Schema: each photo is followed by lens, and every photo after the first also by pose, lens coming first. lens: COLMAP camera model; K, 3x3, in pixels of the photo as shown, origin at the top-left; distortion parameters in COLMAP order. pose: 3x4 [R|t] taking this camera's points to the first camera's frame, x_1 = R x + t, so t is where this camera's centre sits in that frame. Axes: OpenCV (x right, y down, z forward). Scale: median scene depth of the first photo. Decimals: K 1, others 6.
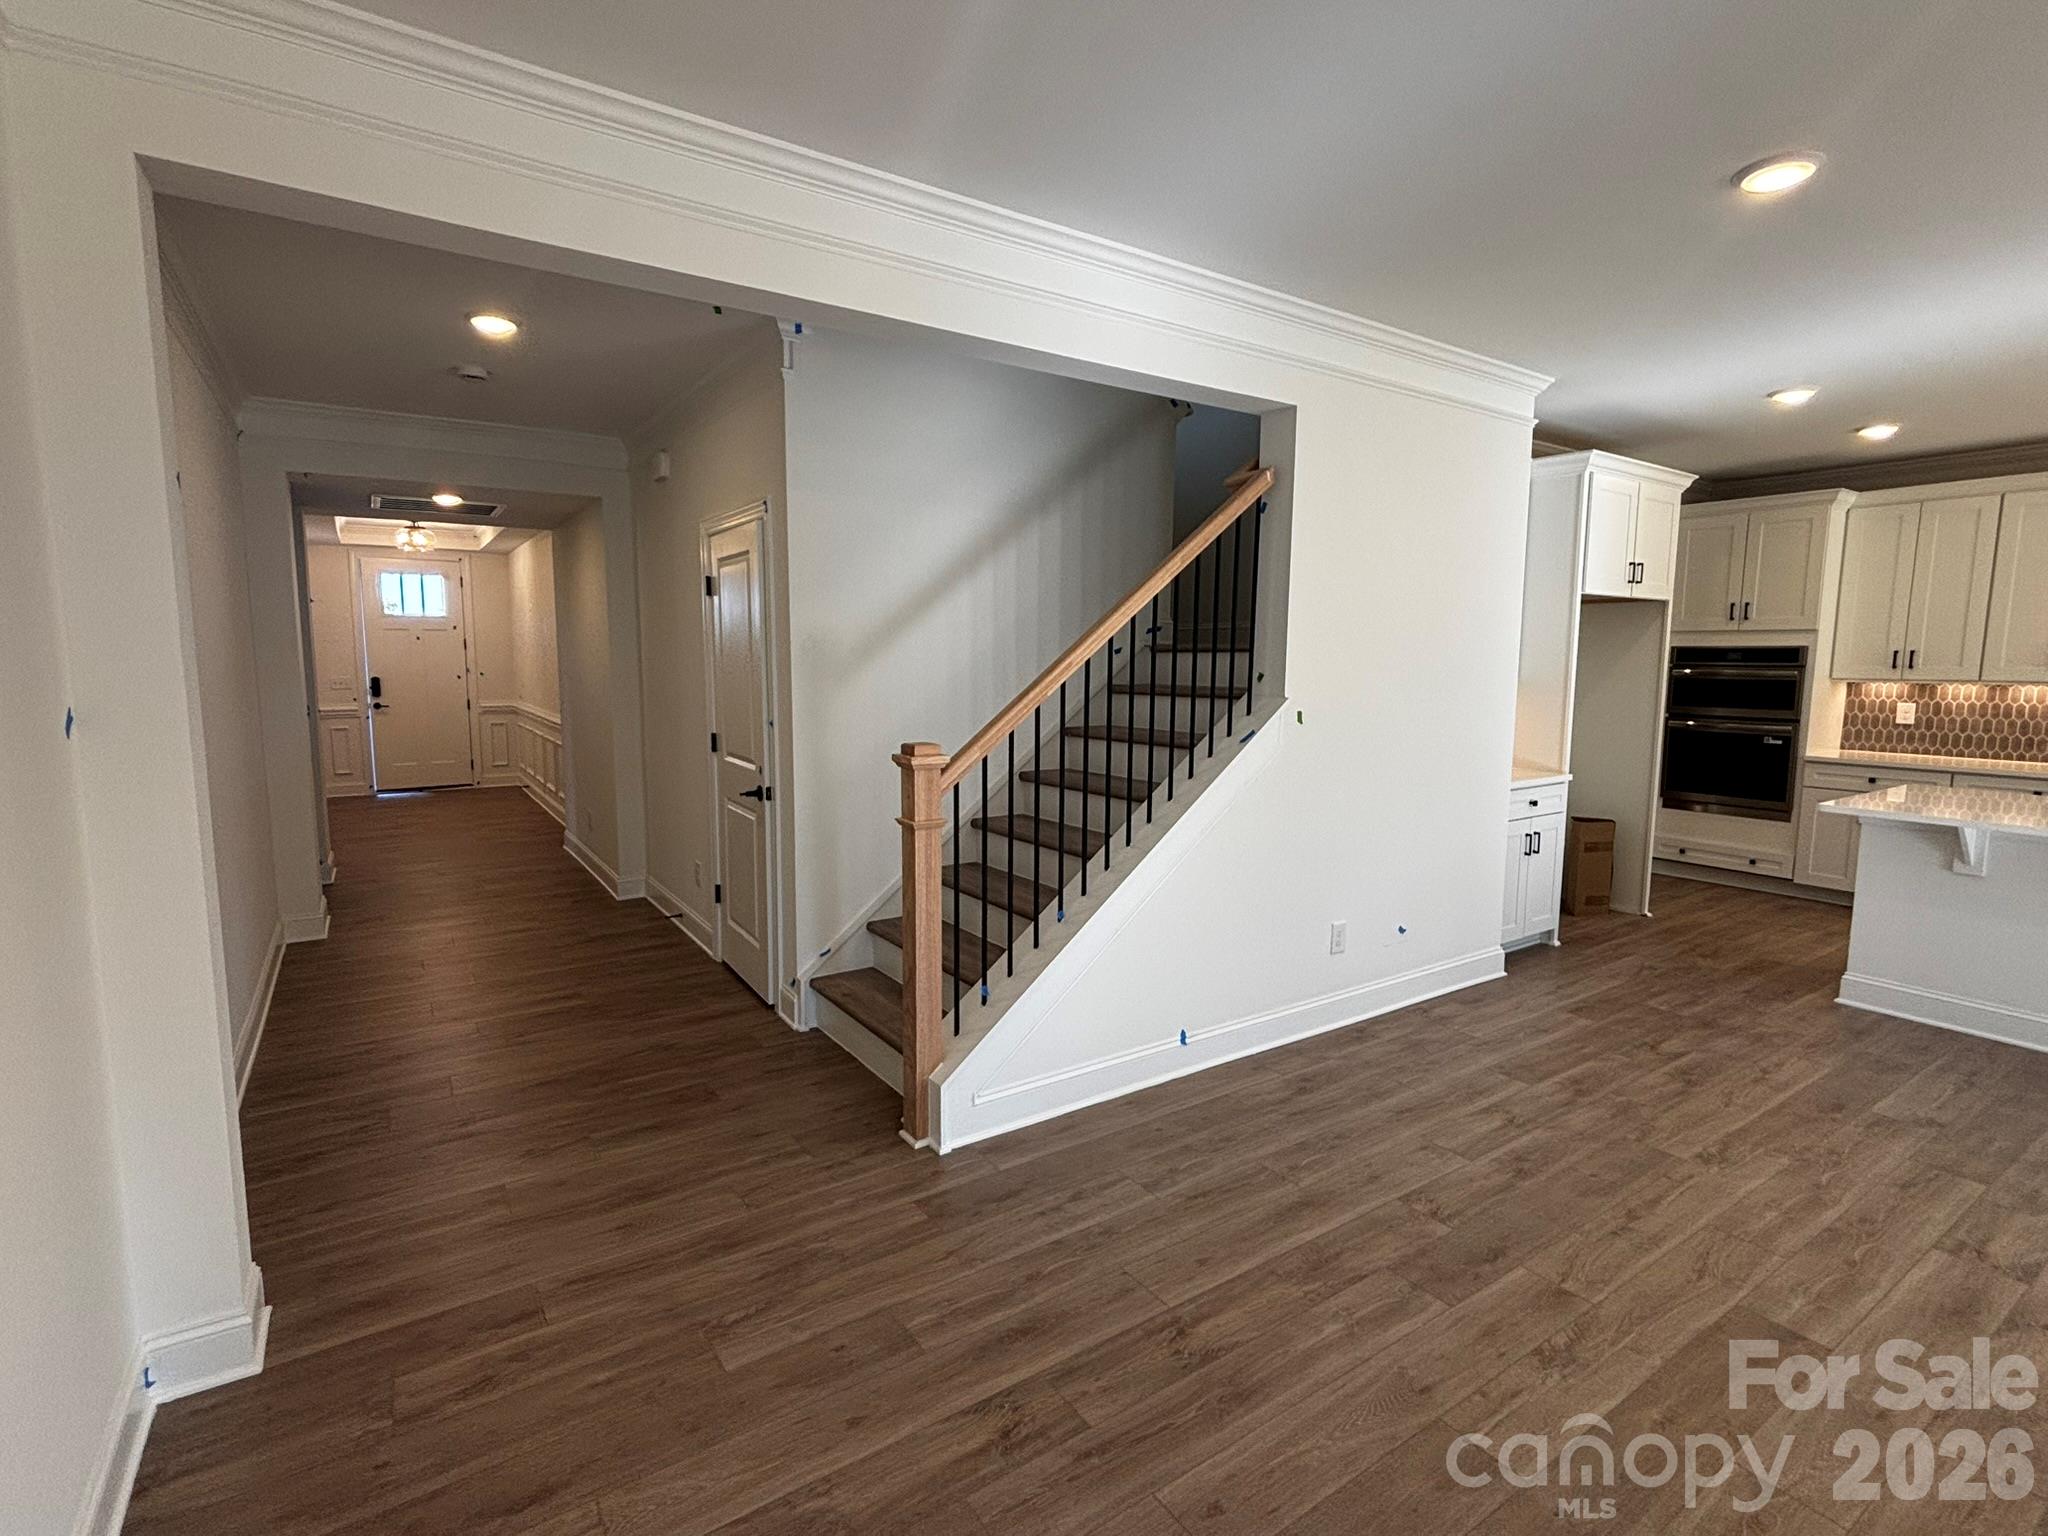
lens RADIAL K [[967.3, 0, 1011.0], [0, 967.3, 764.0], [0, 0, 1]] dist [0.003473, -0.002086]
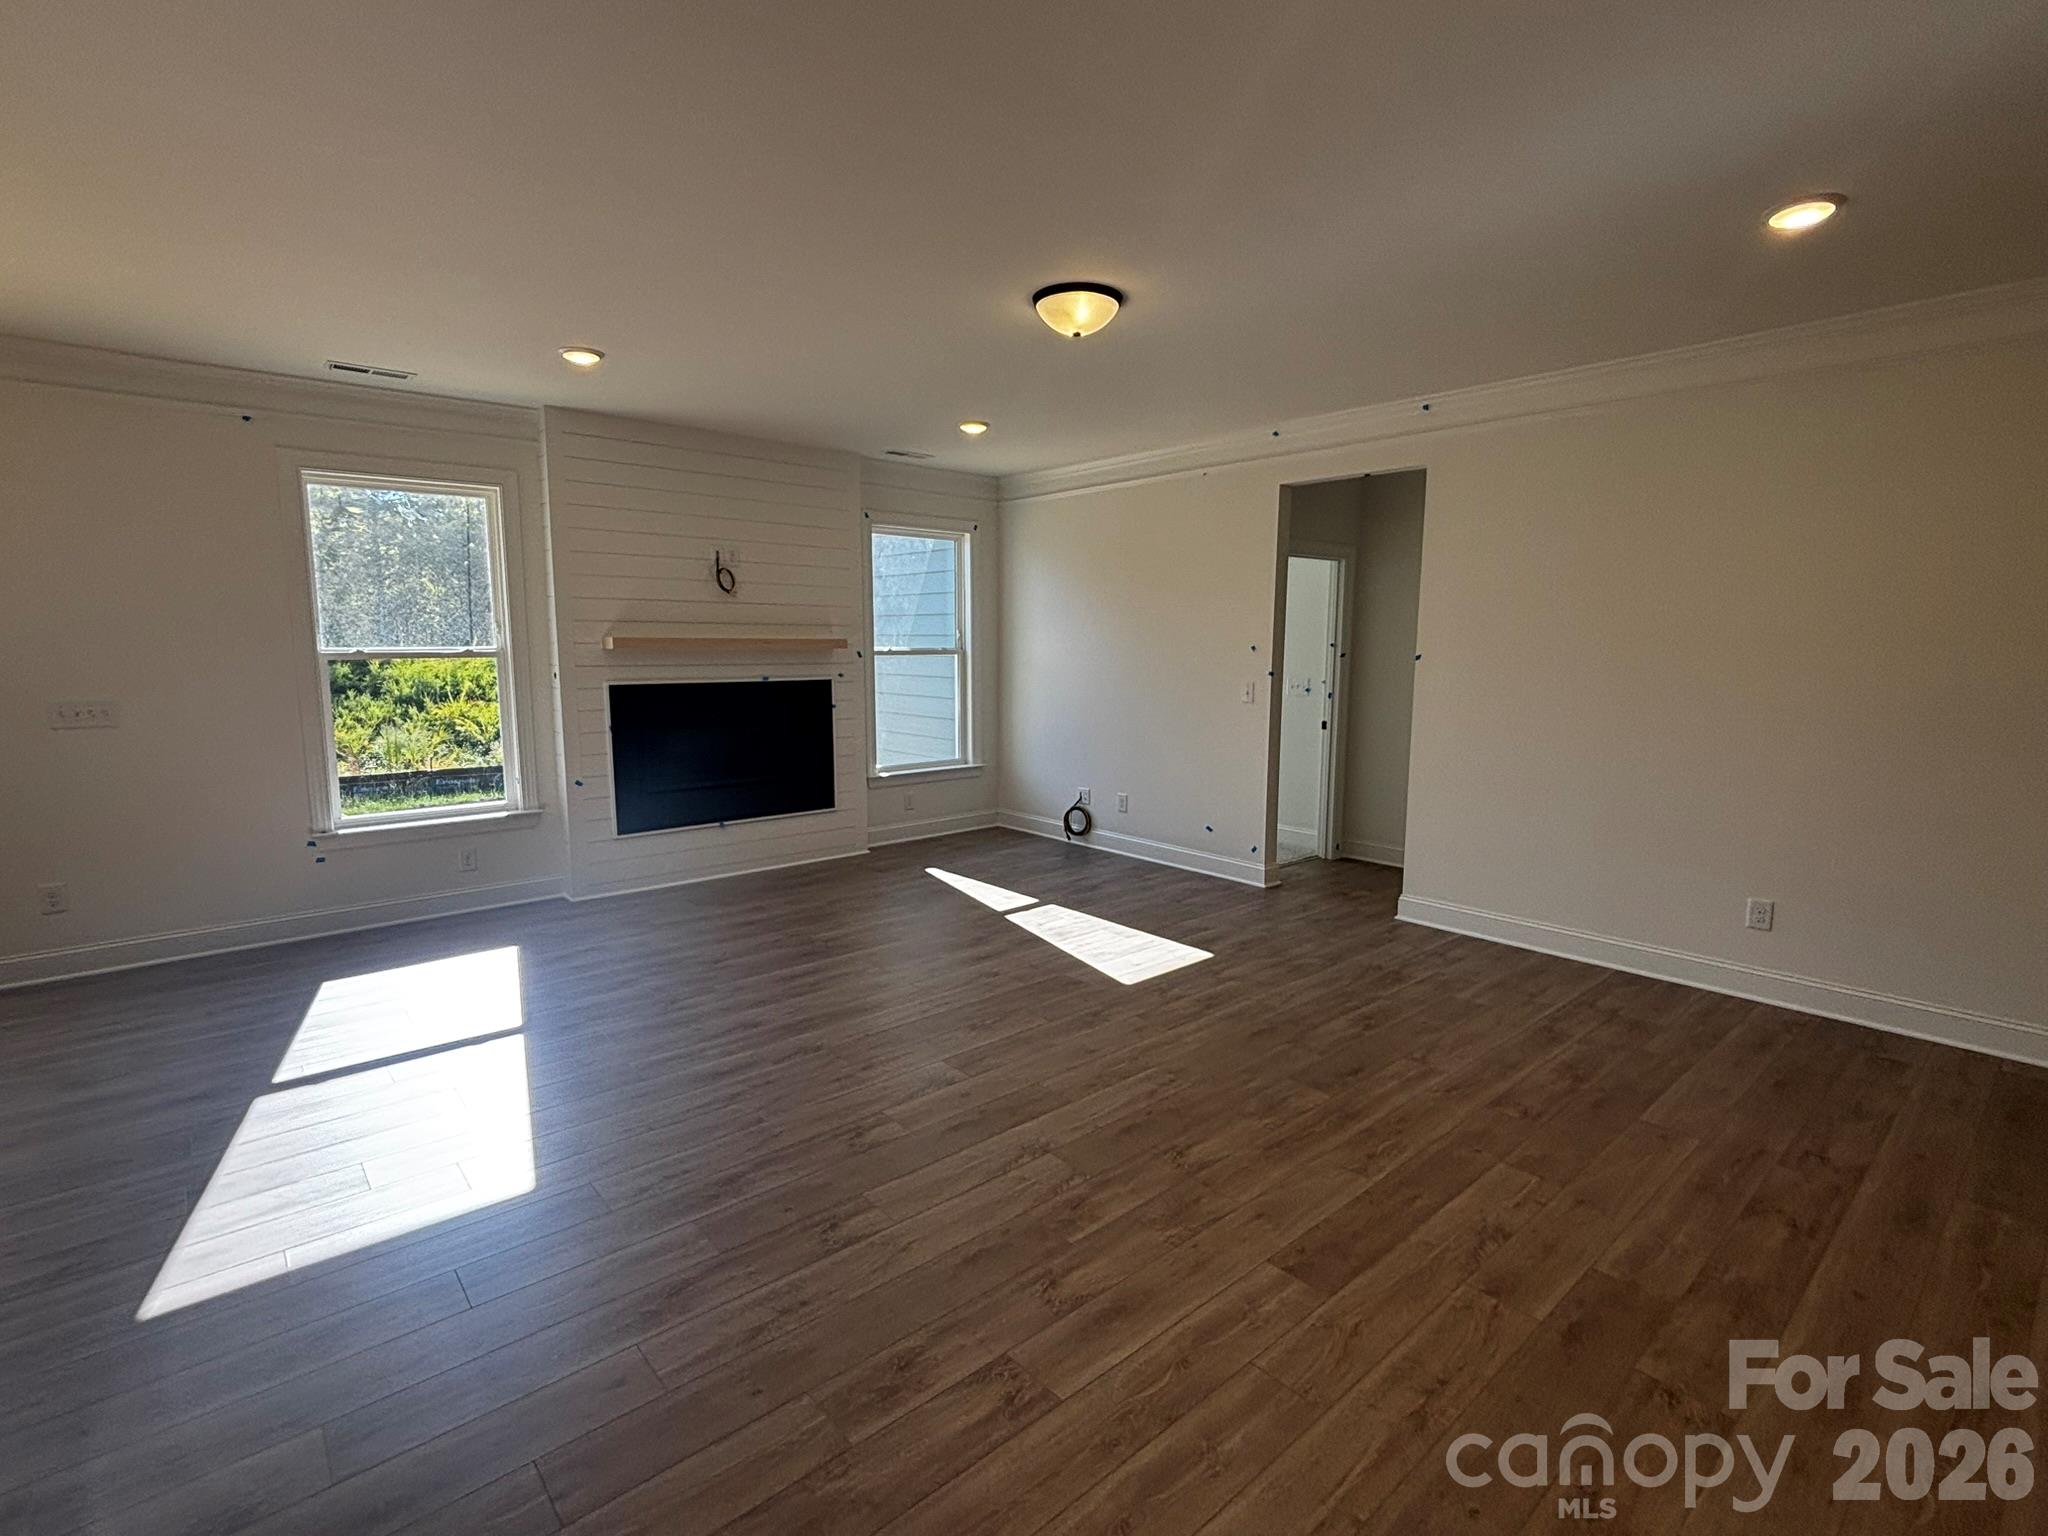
lens RADIAL K [[967.3, 0, 1013.8], [0, 967.3, 758.8], [0, 0, 1]] dist [0.003473, -0.002086]
pose [[-0.991471, 0.006598, -0.130164, 0.667754], [-0.024136, 0.972148, 0.233123, -0.111711], [0.128077, 0.234276, -0.963697, 0.996547]]
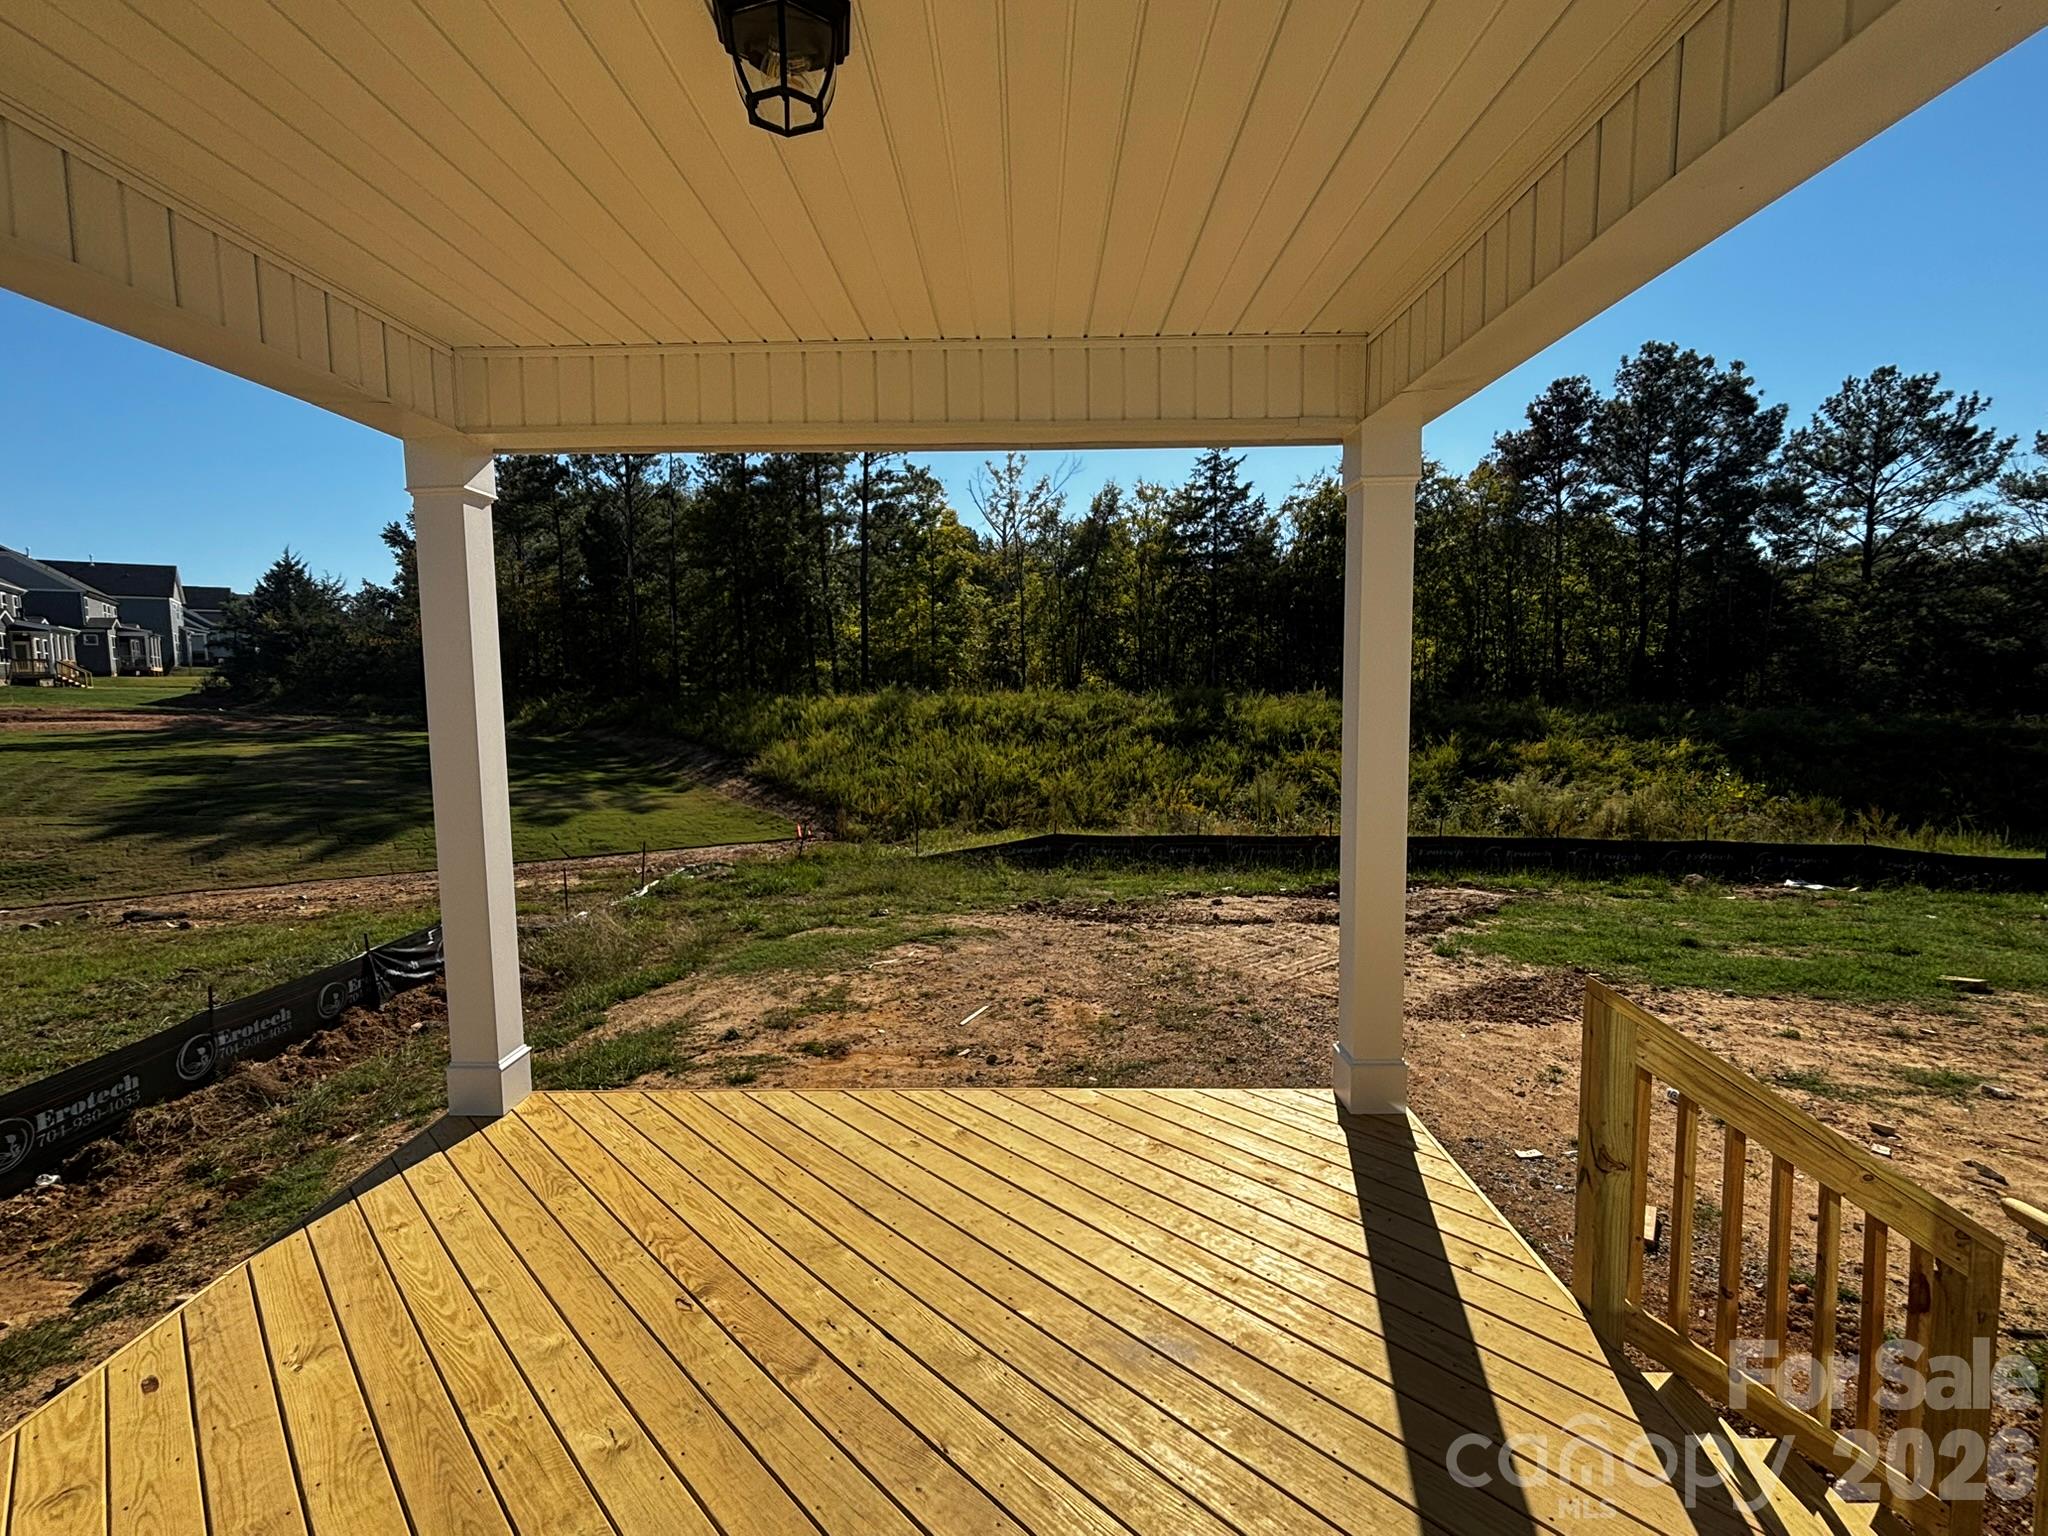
lens RADIAL K [[967.3, 0, 1017.7], [0, 967.3, 767.9], [0, 0, 1]] dist [0.003473, -0.002086]
pose [[-0.825086, -0.045319, 0.563186, 1.750105], [0.071499, 0.980390, 0.183640, 0.003897], [-0.560464, 0.191786, -0.805666, -0.038661]]
